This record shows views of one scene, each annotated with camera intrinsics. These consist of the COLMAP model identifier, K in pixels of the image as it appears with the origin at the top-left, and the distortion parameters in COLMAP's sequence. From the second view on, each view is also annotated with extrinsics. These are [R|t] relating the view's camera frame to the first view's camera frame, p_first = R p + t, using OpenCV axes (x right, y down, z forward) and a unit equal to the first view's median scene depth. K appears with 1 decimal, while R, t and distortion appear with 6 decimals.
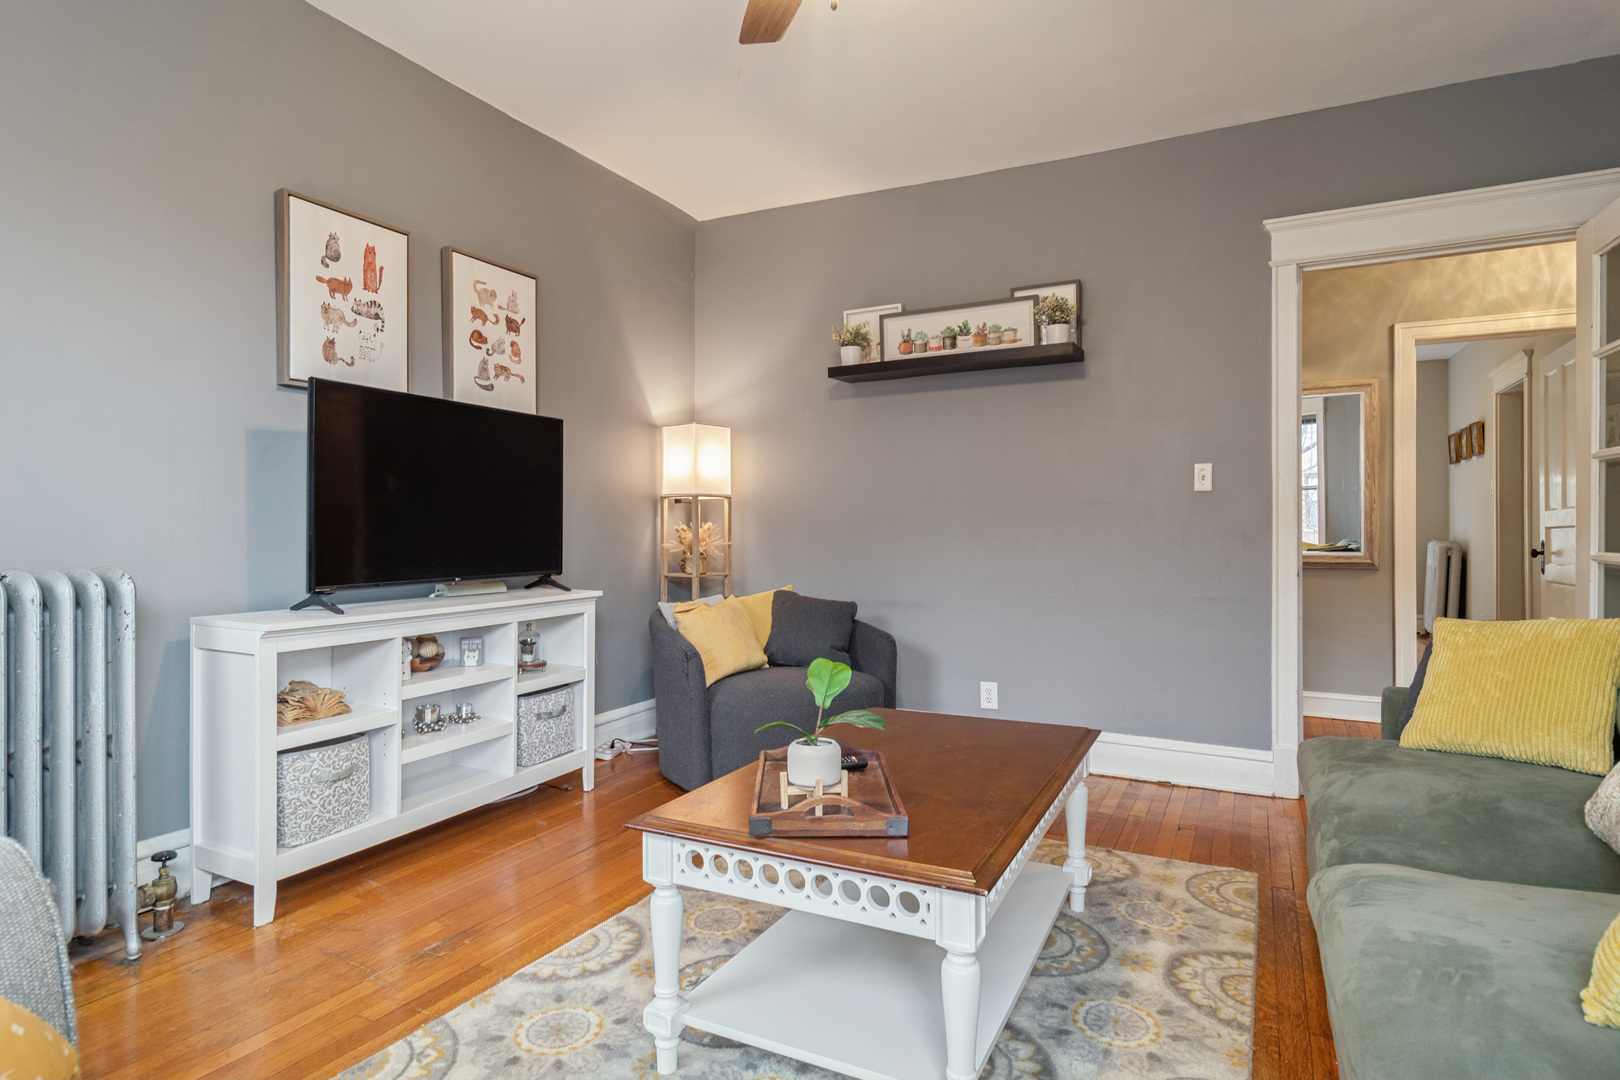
lens RADIAL K [[868.9, 0, 812.5], [0, 868.9, 532.6], [0, 0, 1]] dist [0.000237, -0.003191]
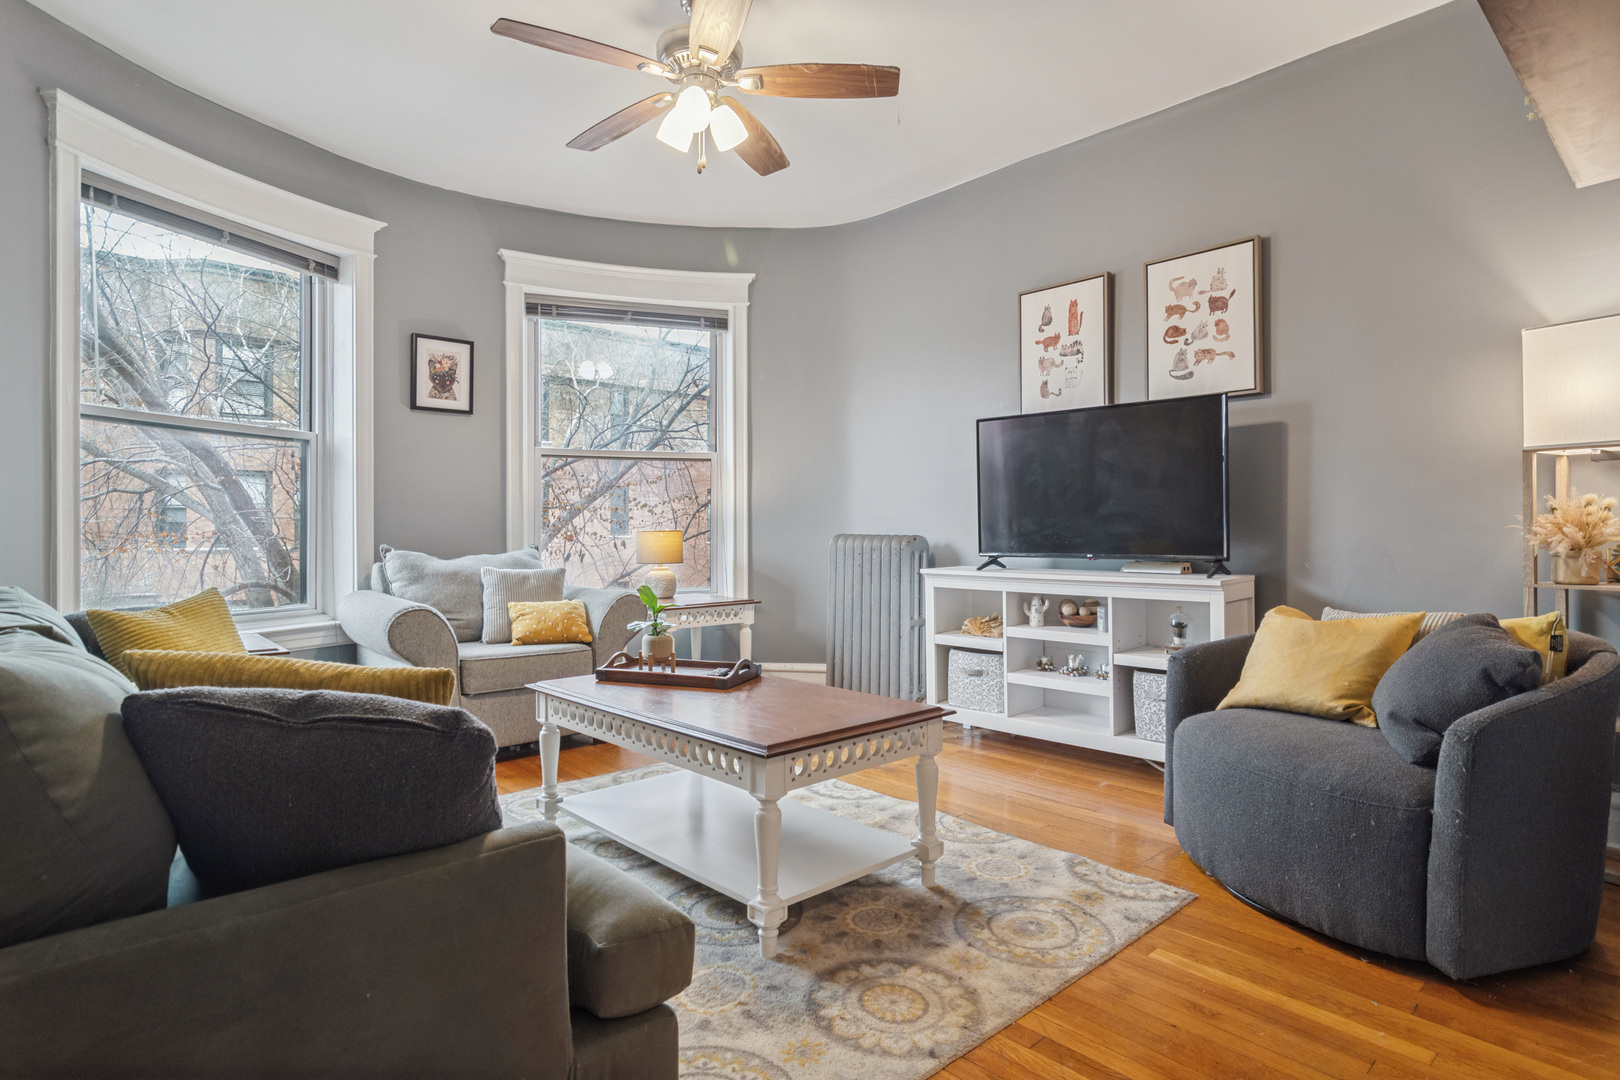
lens RADIAL K [[868.9, 0, 803.6], [0, 868.9, 531.9], [0, 0, 1]] dist [0.000237, -0.003191]
pose [[-0.348632, 0.001654, -0.937258, 0.871919], [-0.001430, 0.999996, 0.002297, 0.019567], [0.937259, 0.002141, -0.348628, 1.074271]]
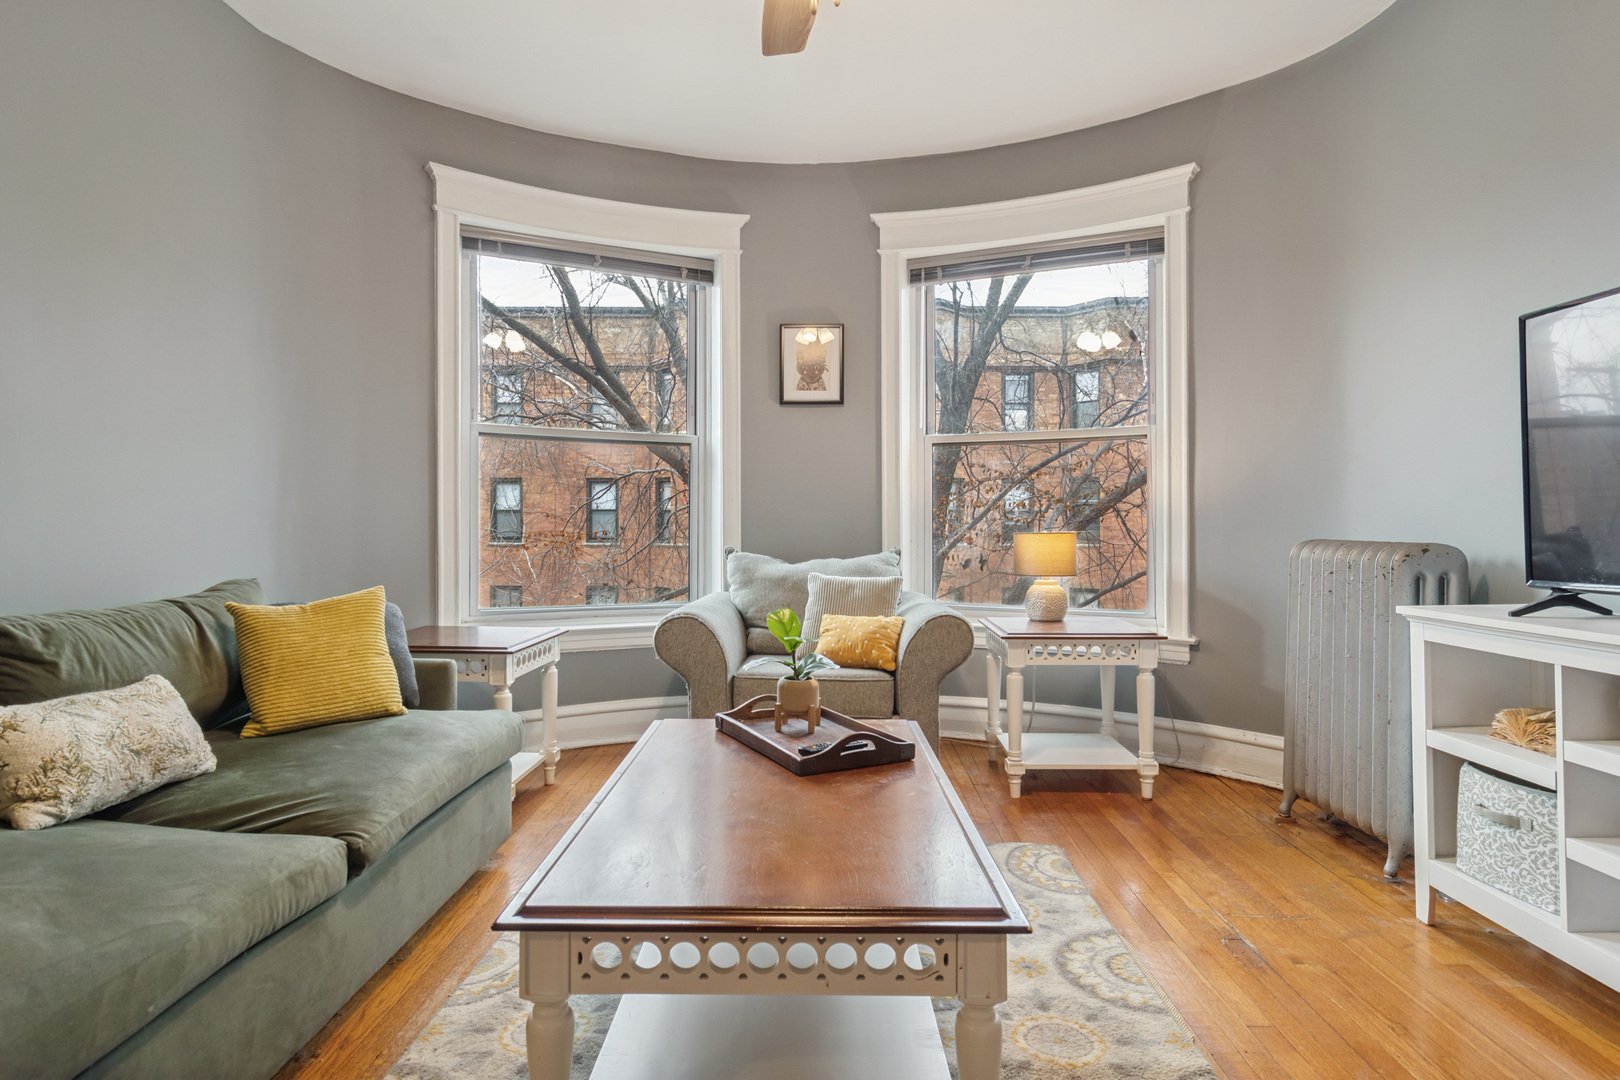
lens RADIAL K [[868.9, 0, 801.6], [0, 868.9, 535.5], [0, 0, 1]] dist [0.000237, -0.003191]
pose [[-0.899430, 0.000465, -0.437064, 0.313509], [-0.003877, 0.999952, 0.009041, 0.015358], [0.437048, 0.009826, -0.899385, 1.218721]]
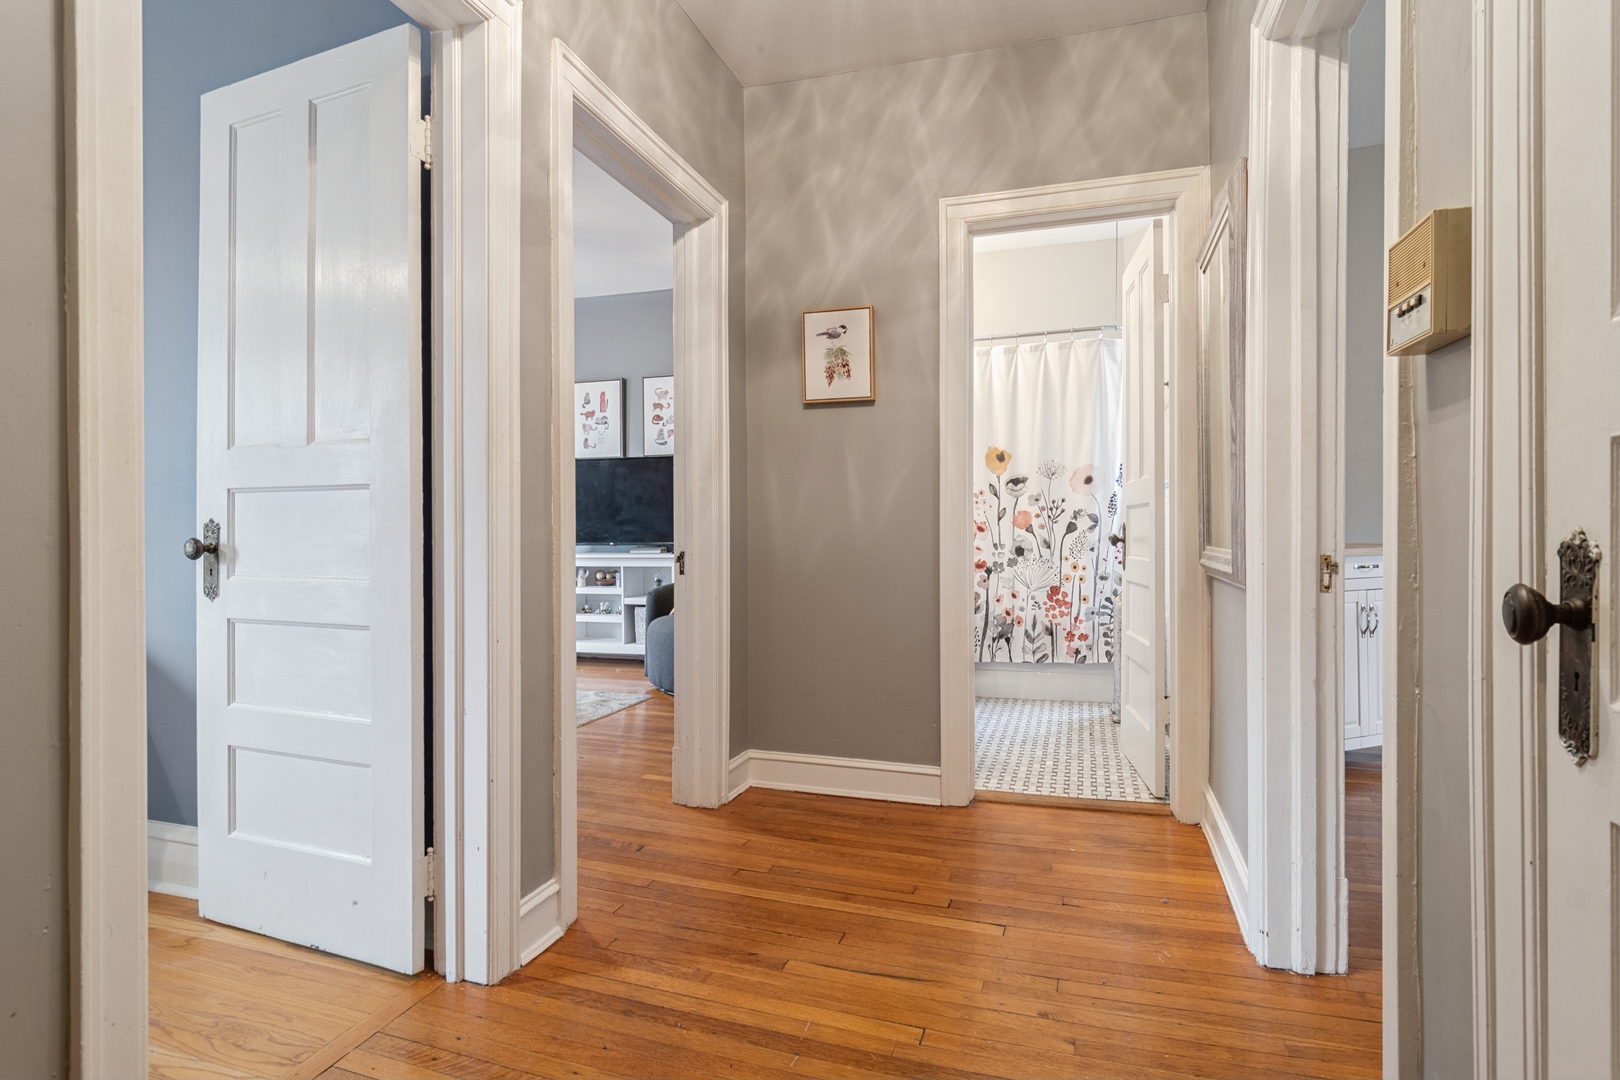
lens RADIAL K [[868.9, 0, 801.5], [0, 868.9, 530.4], [0, 0, 1]] dist [0.000237, -0.003191]
pose [[0.143188, 0.002984, -0.989691, 1.747182], [0.002379, 0.999992, 0.003359, 0.016539], [0.989693, -0.002836, 0.143179, 1.180080]]
